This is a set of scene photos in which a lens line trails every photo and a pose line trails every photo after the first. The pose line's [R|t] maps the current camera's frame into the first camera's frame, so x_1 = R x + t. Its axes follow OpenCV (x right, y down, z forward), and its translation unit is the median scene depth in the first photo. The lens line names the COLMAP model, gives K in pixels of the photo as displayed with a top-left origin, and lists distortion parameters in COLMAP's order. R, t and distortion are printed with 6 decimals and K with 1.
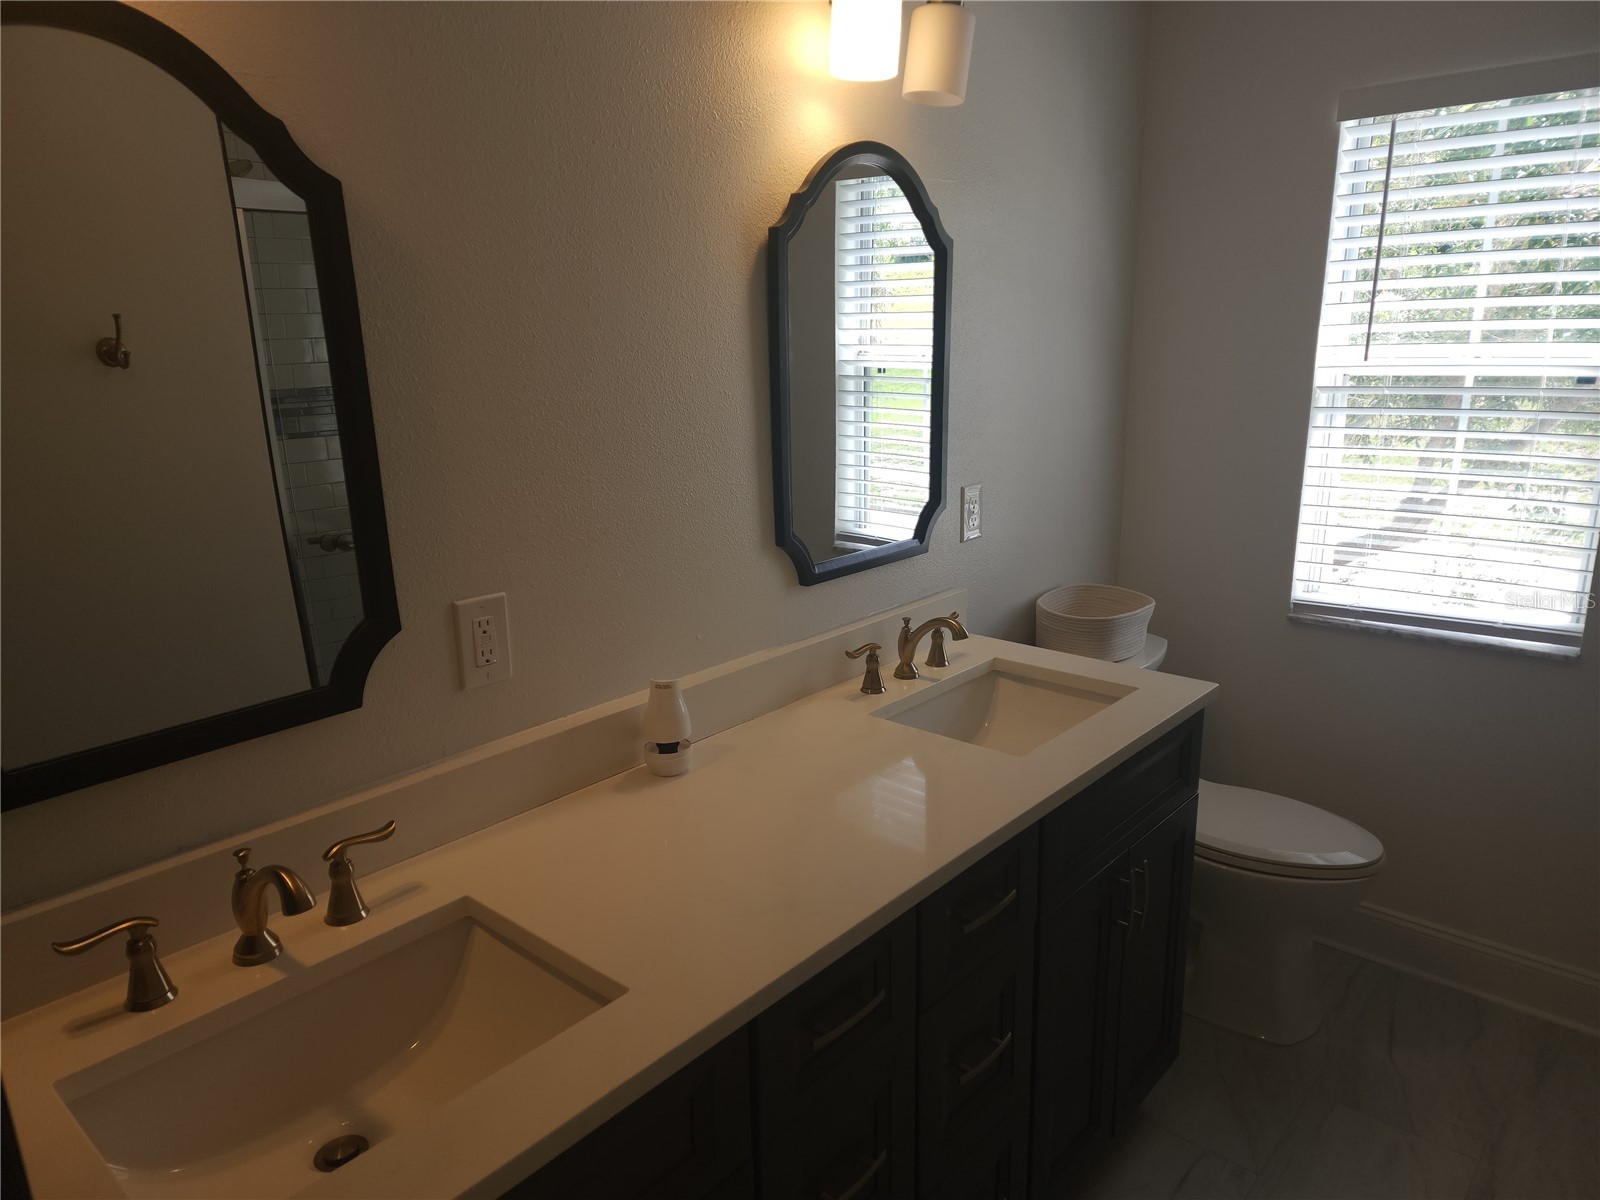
lens RADIAL K [[1055.0, 0, 790.0], [0, 1055.0, 609.6], [0, 0, 1]] dist [0.076931, -0.067746]
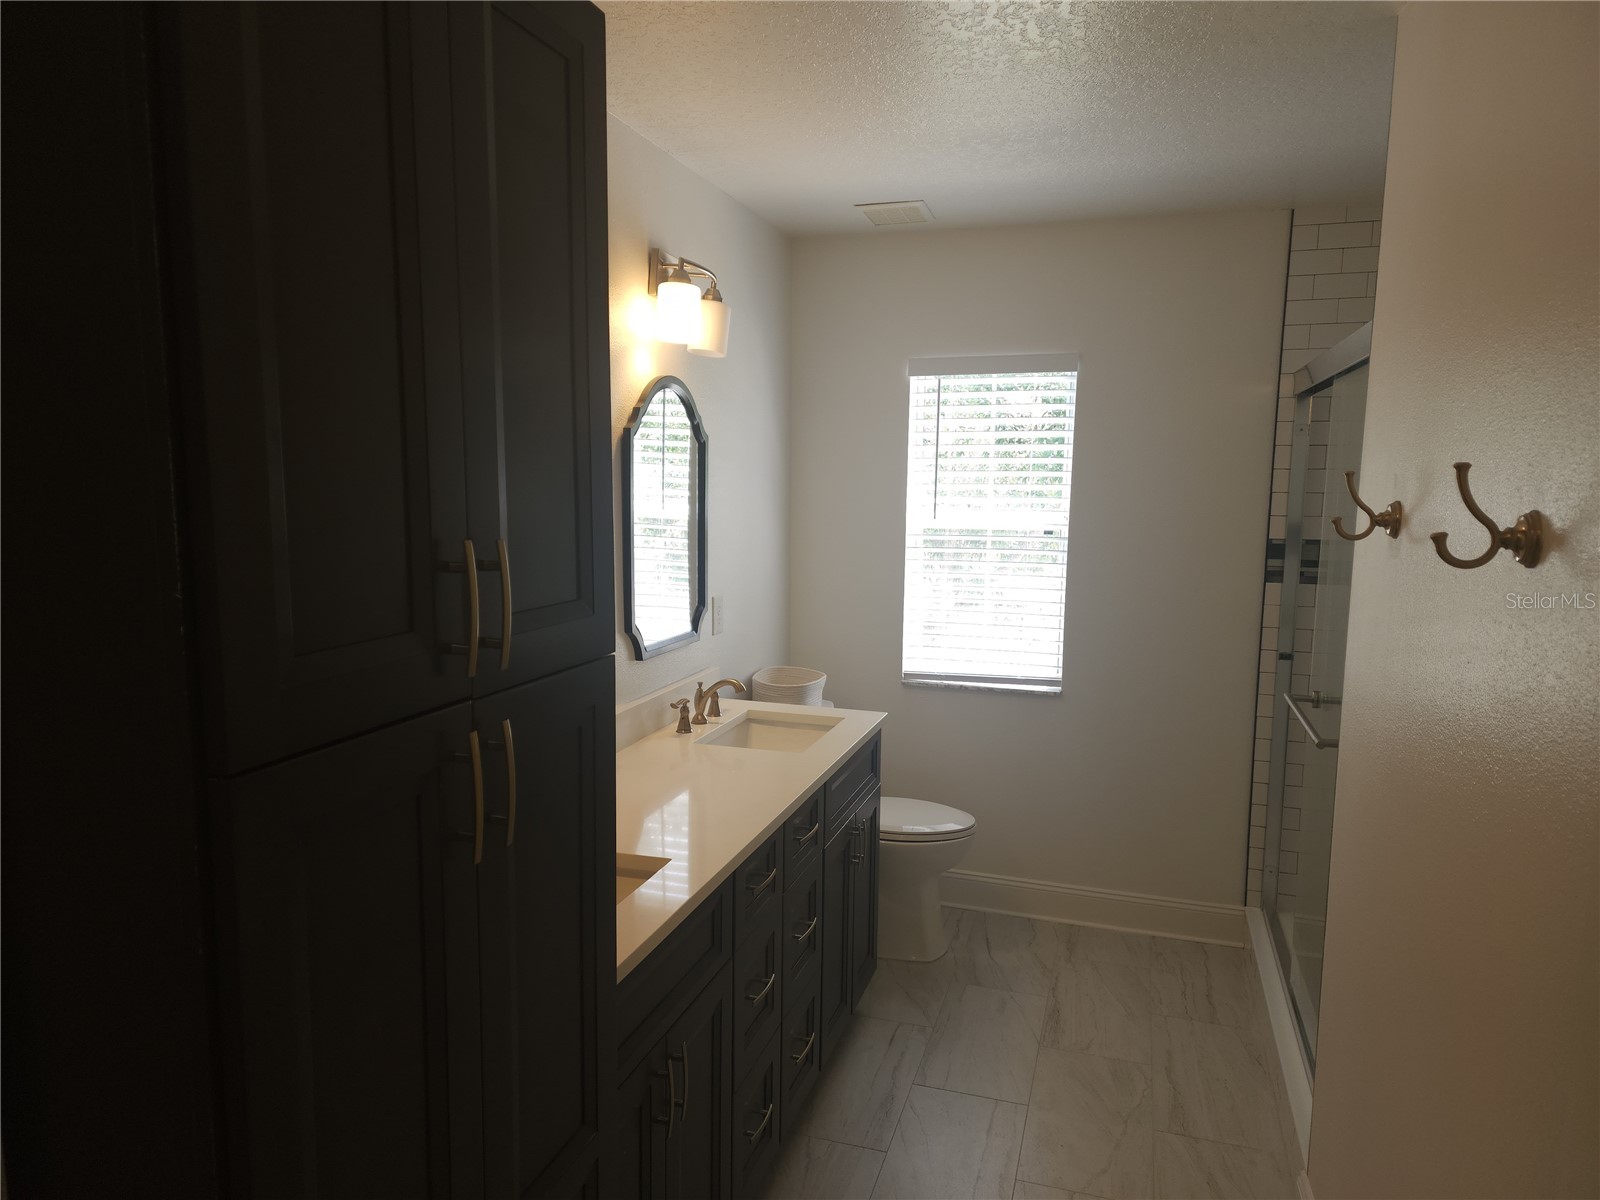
lens RADIAL K [[1055.0, 0, 801.6], [0, 1055.0, 600.7], [0, 0, 1]] dist [0.076931, -0.067746]
pose [[0.910262, -0.013575, 0.413810, -0.336121], [0.070475, 0.989957, -0.122548, 0.078491], [-0.407991, 0.140714, 0.902077, -0.366408]]
